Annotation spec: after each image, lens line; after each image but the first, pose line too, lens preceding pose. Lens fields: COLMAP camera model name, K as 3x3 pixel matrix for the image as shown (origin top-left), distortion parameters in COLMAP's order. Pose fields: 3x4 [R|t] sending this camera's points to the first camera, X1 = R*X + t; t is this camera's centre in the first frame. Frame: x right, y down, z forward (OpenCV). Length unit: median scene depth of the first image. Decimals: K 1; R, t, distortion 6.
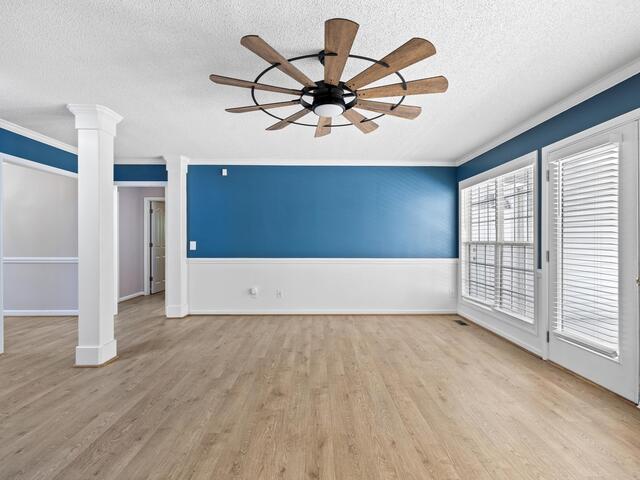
lens RADIAL K [[305.0, 0, 318.5], [0, 305.0, 240.3], [0, 0, 1]] dist [-0.001902, 0.002518]
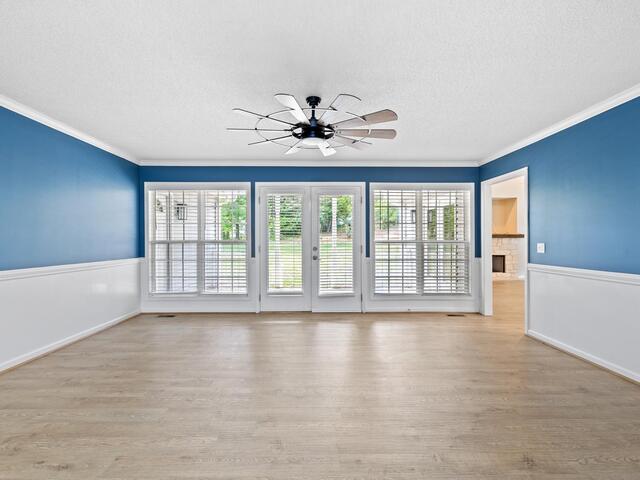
lens RADIAL K [[305.0, 0, 318.1], [0, 305.0, 239.0], [0, 0, 1]] dist [-0.001902, 0.002518]
pose [[0.006043, -0.002990, 0.999977, -0.660653], [-0.000454, 0.999995, 0.002993, -0.005067], [-0.999982, -0.000472, 0.006042, 0.492649]]
